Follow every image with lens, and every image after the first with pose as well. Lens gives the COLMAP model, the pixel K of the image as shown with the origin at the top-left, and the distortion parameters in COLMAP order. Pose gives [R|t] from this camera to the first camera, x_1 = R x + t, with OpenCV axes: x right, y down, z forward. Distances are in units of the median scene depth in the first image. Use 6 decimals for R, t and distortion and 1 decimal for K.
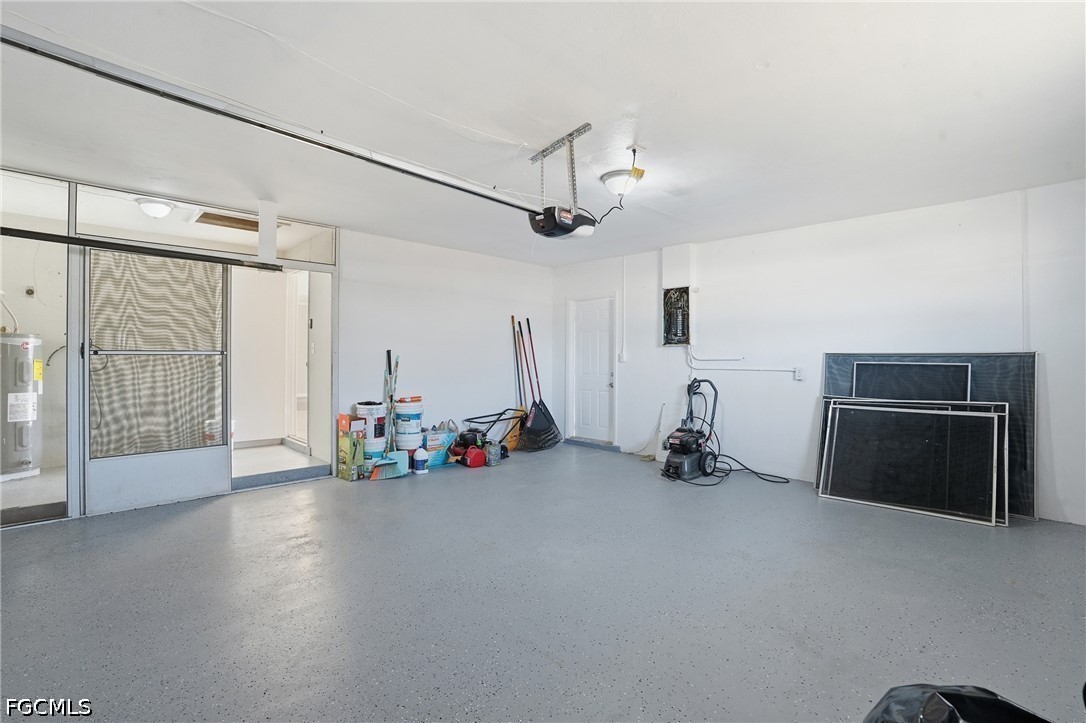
lens RADIAL K [[510.2, 0, 538.0], [0, 510.2, 353.0], [0, 0, 1]] dist [-0.075747, 0.028705]
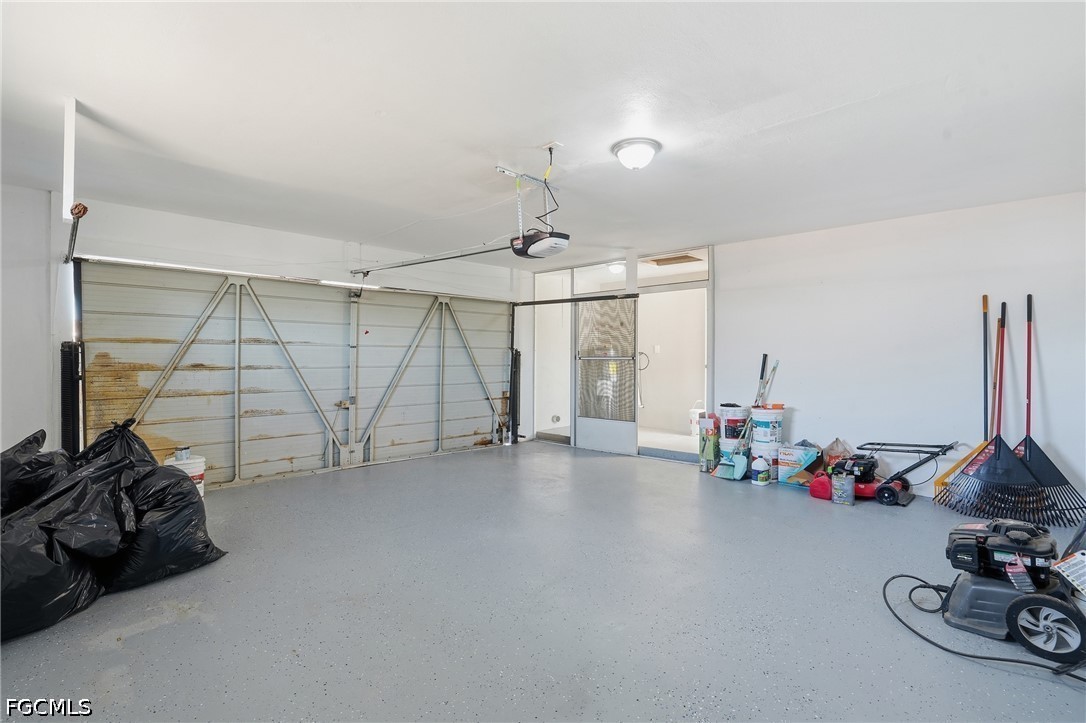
lens RADIAL K [[510.2, 0, 538.0], [0, 510.2, 353.0], [0, 0, 1]] dist [-0.075747, 0.028705]
pose [[0.001918, -0.024676, -0.999694, 0.701585], [-0.006085, 0.999677, -0.024687, 0.020718], [0.999980, 0.006130, 0.001768, 0.598542]]
